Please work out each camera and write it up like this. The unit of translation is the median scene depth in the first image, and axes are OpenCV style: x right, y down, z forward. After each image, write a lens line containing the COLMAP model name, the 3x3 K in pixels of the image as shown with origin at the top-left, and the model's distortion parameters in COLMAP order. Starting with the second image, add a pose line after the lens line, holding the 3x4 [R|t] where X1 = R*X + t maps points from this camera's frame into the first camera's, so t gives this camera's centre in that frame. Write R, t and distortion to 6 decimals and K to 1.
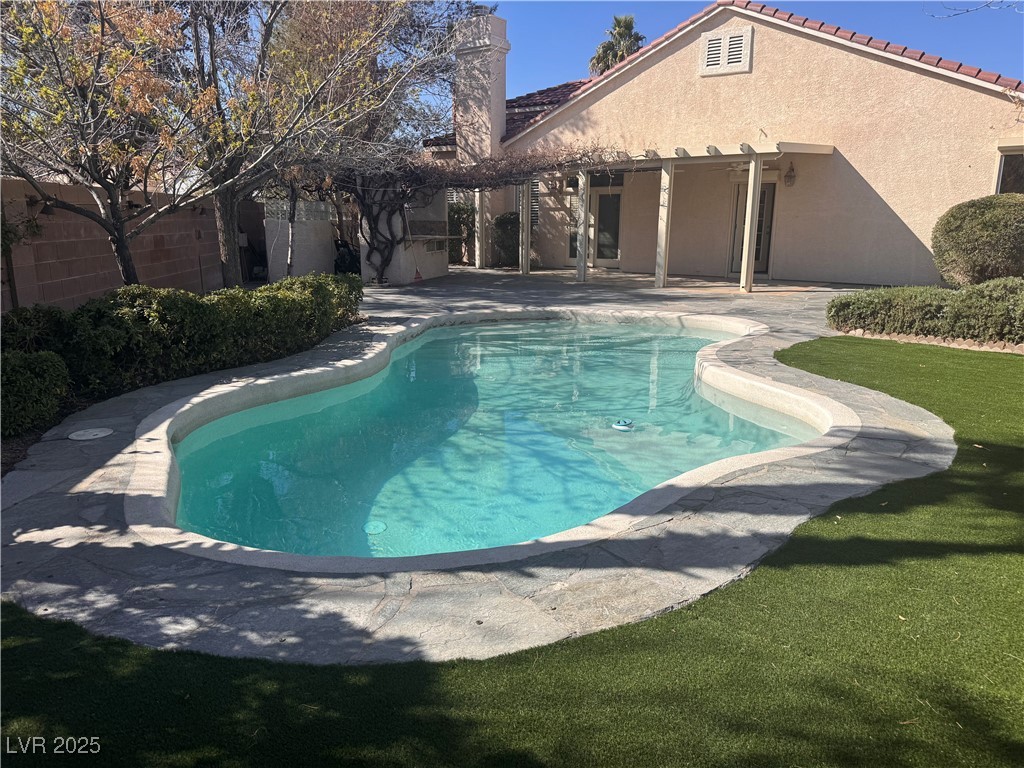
lens RADIAL K [[723.3, 0, 515.1], [0, 723.3, 377.5], [0, 0, 1]] dist [0.081107, -0.105283]
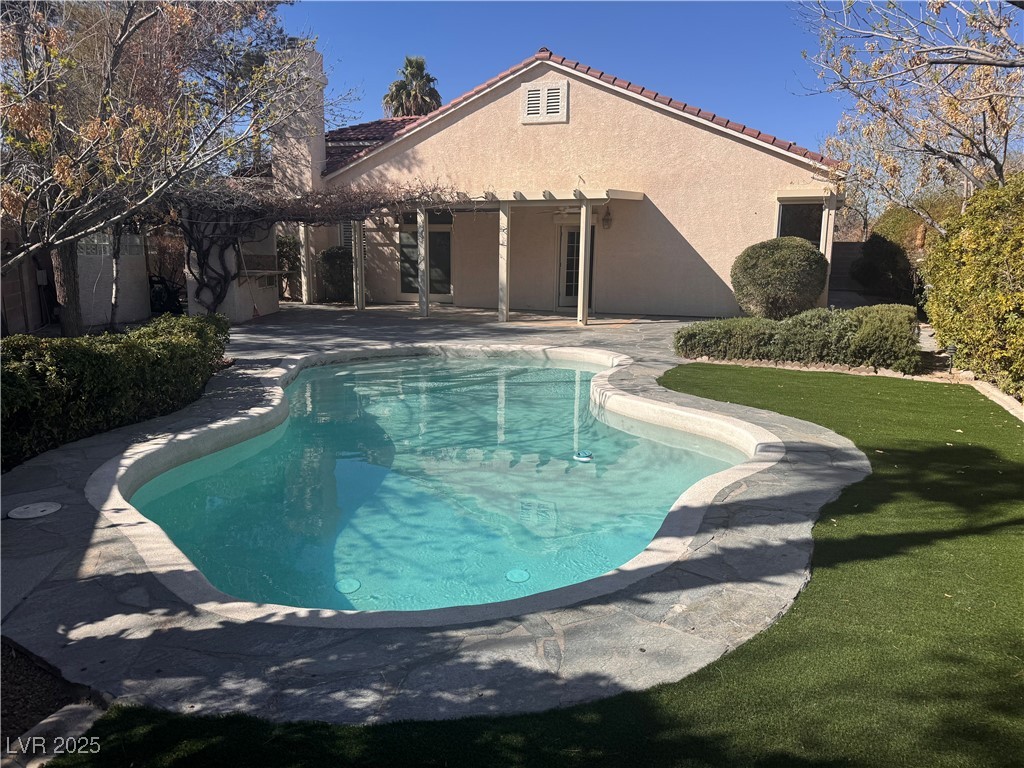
lens RADIAL K [[721.0, 0, 512.0], [0, 721.0, 384.0], [0, 0, 1]] dist [0.099152, -0.138736]
pose [[0.958826, -0.044948, 0.280415, -0.114859], [0.054638, 0.998146, -0.026833, -0.007407], [-0.278689, 0.041050, 0.959504, 0.003147]]
